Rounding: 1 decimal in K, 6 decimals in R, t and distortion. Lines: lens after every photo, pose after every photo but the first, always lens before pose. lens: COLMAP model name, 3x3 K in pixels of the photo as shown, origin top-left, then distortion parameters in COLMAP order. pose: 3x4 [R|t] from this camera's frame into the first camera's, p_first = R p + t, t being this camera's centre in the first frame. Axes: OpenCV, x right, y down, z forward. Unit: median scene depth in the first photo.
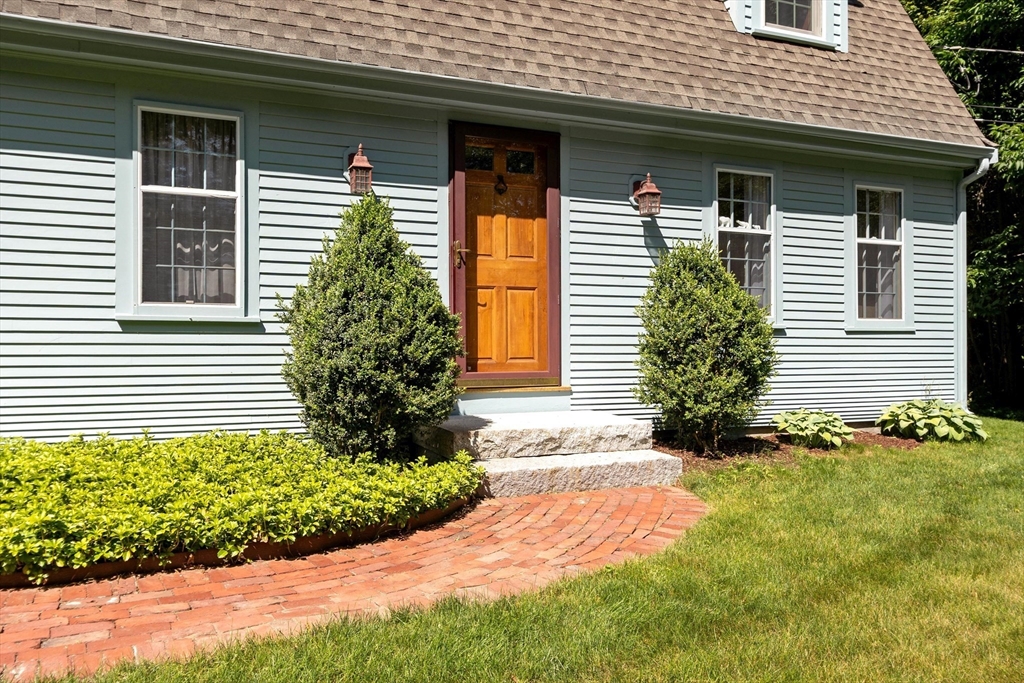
lens RADIAL K [[826.2, 0, 510.4], [0, 826.2, 340.5], [0, 0, 1]] dist [0.006404, 0.002458]
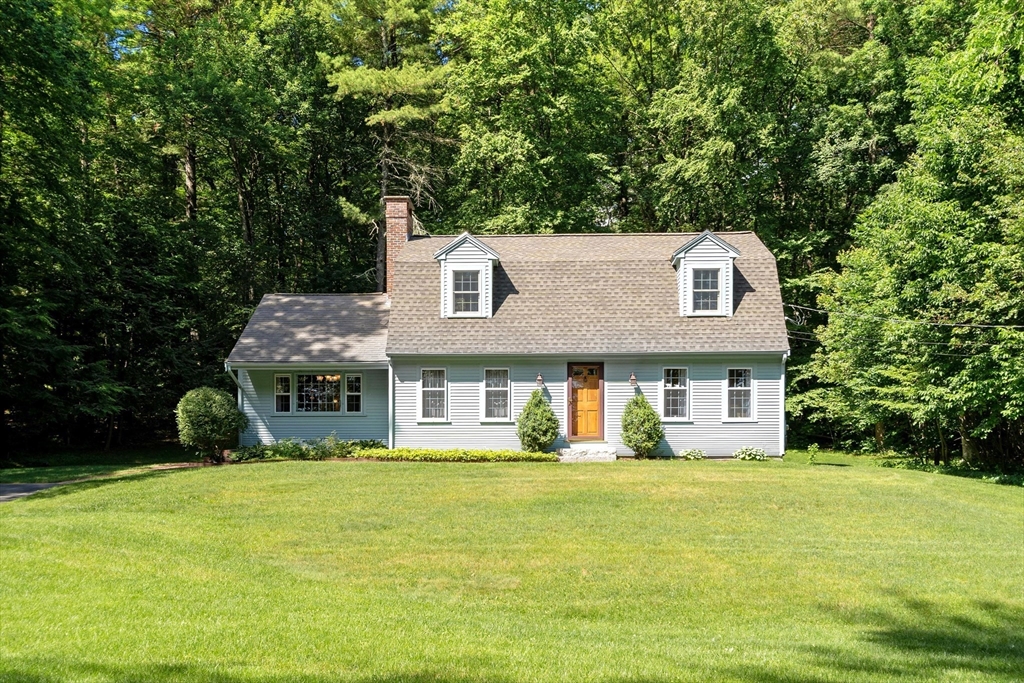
lens RADIAL K [[986.2, 0, 510.4], [0, 986.2, 339.8], [0, 0, 1]] dist [-0.069883, 0.000000]
pose [[0.892748, -0.060894, -0.446423, 1.482431], [0.001174, 0.991136, -0.132846, 0.175490], [0.450555, 0.118073, 0.884906, -2.622862]]
